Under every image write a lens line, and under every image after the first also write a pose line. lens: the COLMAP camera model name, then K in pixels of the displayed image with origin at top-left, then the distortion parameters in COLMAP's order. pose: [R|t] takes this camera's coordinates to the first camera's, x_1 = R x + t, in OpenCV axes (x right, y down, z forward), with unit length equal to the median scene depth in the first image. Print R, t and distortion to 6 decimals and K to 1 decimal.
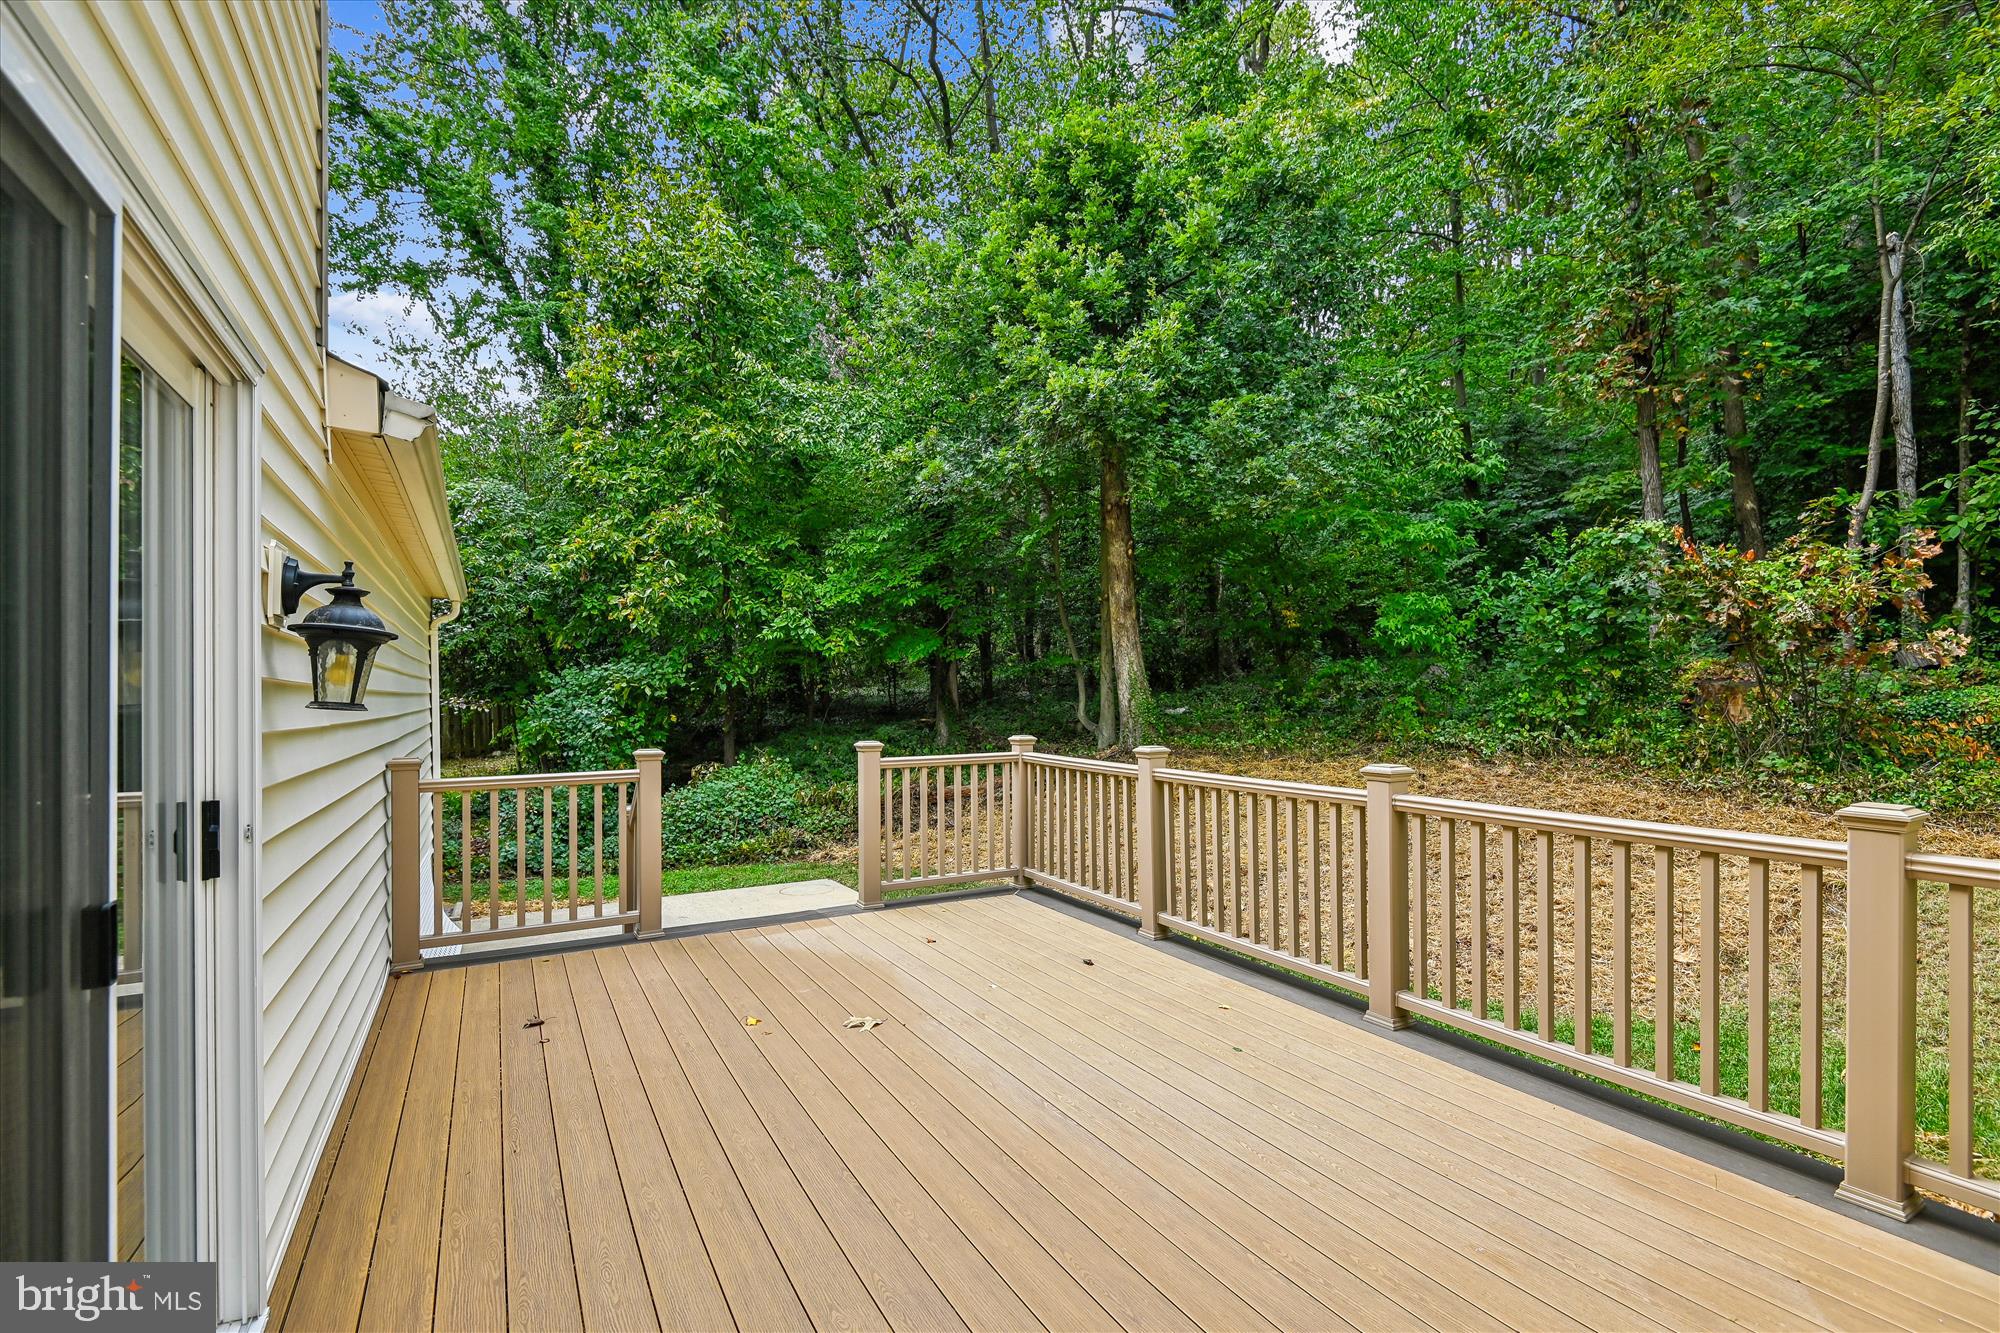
lens RADIAL K [[907.4, 0, 1006.8], [0, 907.4, 695.3], [0, 0, 1]] dist [0.013950, -0.000043]
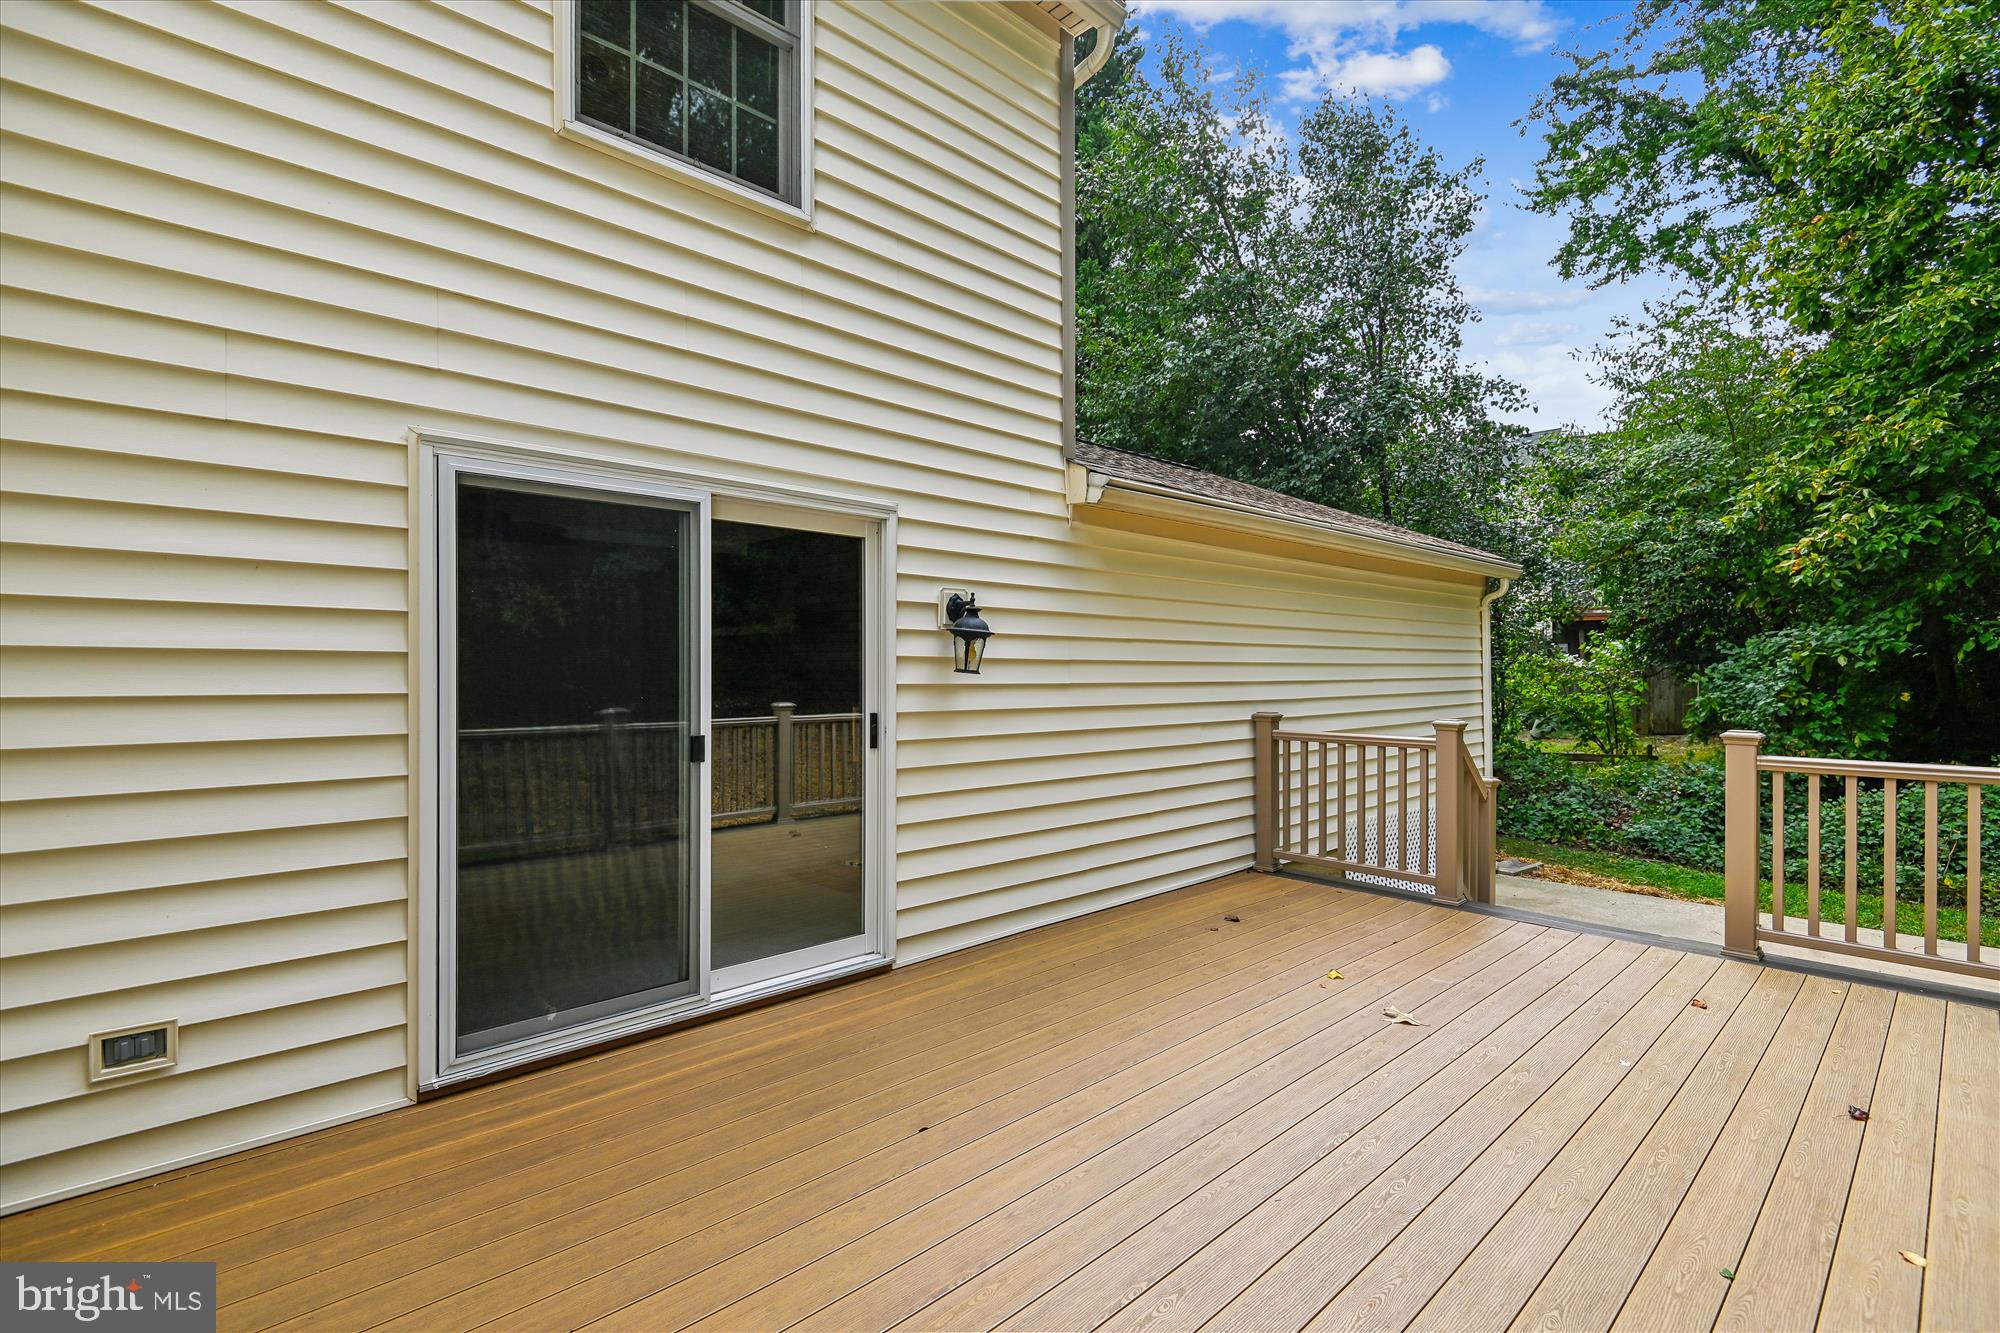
lens RADIAL K [[915.4, 0, 1000.0], [0, 915.4, 666.5], [0, 0, 1]] dist [-0.000457, -0.000044]
pose [[0.231322, 0.003327, -0.972872, 0.254393], [-0.001759, 0.999994, 0.003001, -0.001063], [0.972876, 0.001017, 0.231326, 0.145324]]
